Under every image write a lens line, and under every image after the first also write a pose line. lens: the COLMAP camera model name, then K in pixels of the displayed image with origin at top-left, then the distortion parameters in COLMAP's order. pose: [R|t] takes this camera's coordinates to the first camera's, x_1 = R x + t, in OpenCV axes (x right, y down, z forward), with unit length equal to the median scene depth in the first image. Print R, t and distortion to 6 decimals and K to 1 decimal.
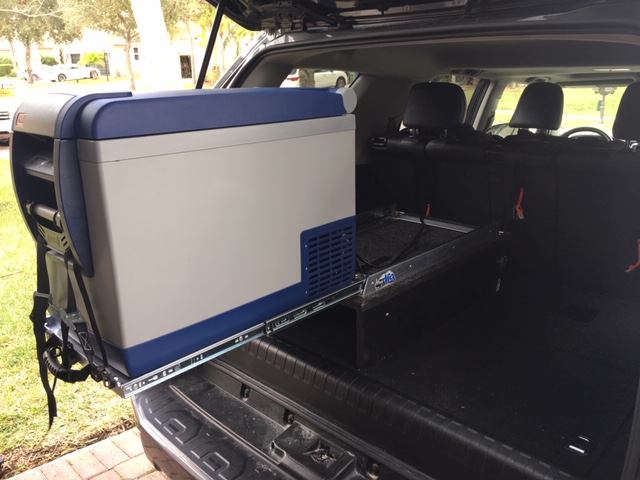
lens RADIAL K [[548.5, 0, 319.7], [0, 548.5, 232.1], [0, 0, 1]] dist [0.051045, -0.083723]
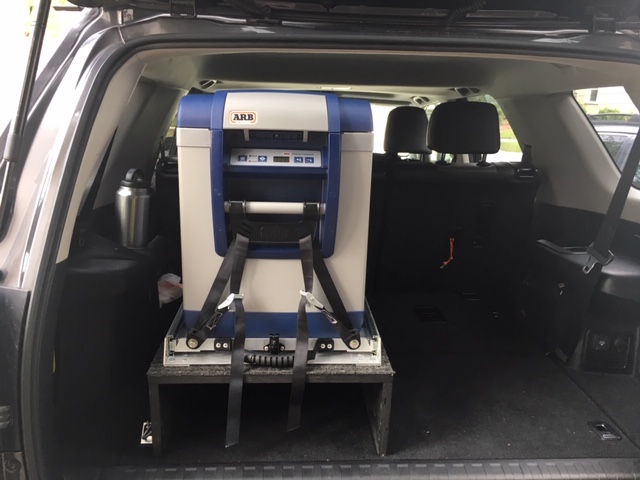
lens RADIAL K [[548.5, 0, 319.7], [0, 548.5, 232.1], [0, 0, 1]] dist [0.051045, -0.083723]
pose [[0.689288, -0.145741, 0.709677, -0.513860], [0.161914, 0.985770, 0.045178, -0.116064], [-0.706163, 0.083766, 0.703077, 0.468235]]
